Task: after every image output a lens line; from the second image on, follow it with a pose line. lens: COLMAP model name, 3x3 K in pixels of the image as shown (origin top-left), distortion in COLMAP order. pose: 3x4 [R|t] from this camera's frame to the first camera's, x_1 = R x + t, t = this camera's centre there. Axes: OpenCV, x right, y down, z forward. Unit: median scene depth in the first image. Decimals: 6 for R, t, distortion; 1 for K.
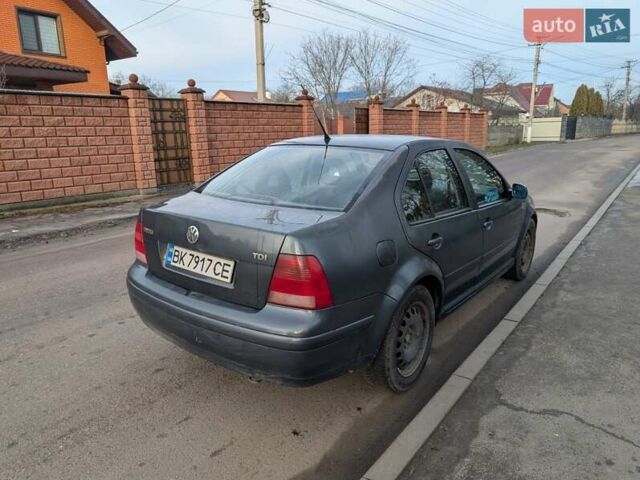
lens RADIAL K [[458.9, 0, 310.2], [0, 458.9, 239.9], [0, 0, 1]] dist [0.001921, 0.002063]
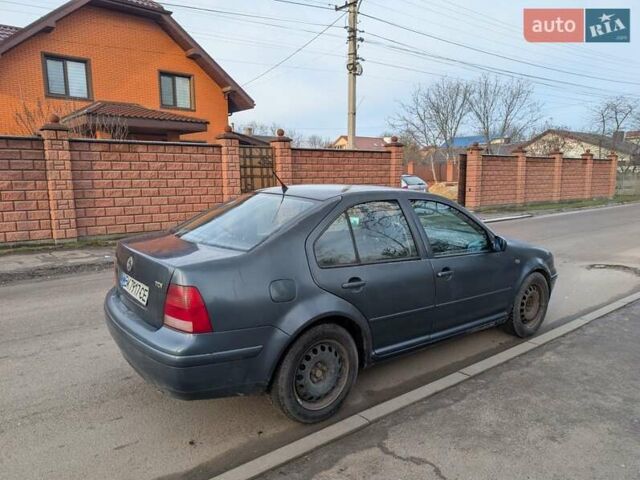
lens RADIAL K [[453.8, 0, 314.7], [0, 453.8, 249.1], [0, 0, 1]] dist [0.013977, -0.002715]
pose [[0.967871, 0.052905, -0.245819, 0.104691], [-0.070052, 0.995643, -0.061538, -0.002292], [0.241492, 0.076781, 0.967360, -0.012215]]
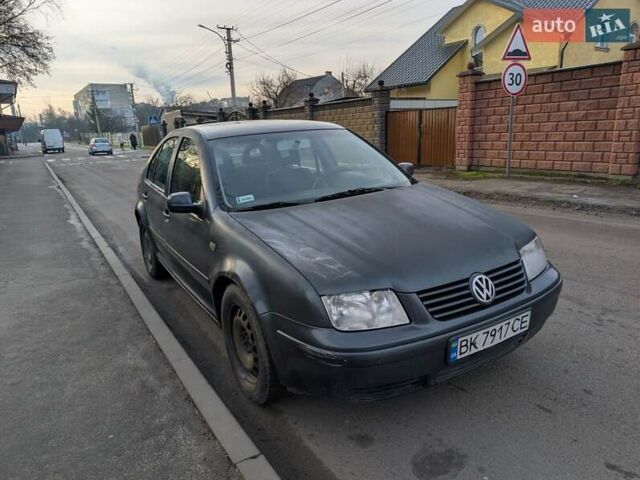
lens RADIAL K [[458.9, 0, 310.2], [0, 458.9, 239.9], [0, 0, 1]] dist [0.001921, 0.002063]
pose [[-0.369136, 0.251241, -0.894772, 0.350444], [-0.160325, 0.931118, 0.327589, -0.107352], [0.915442, 0.264379, -0.303429, 0.477539]]
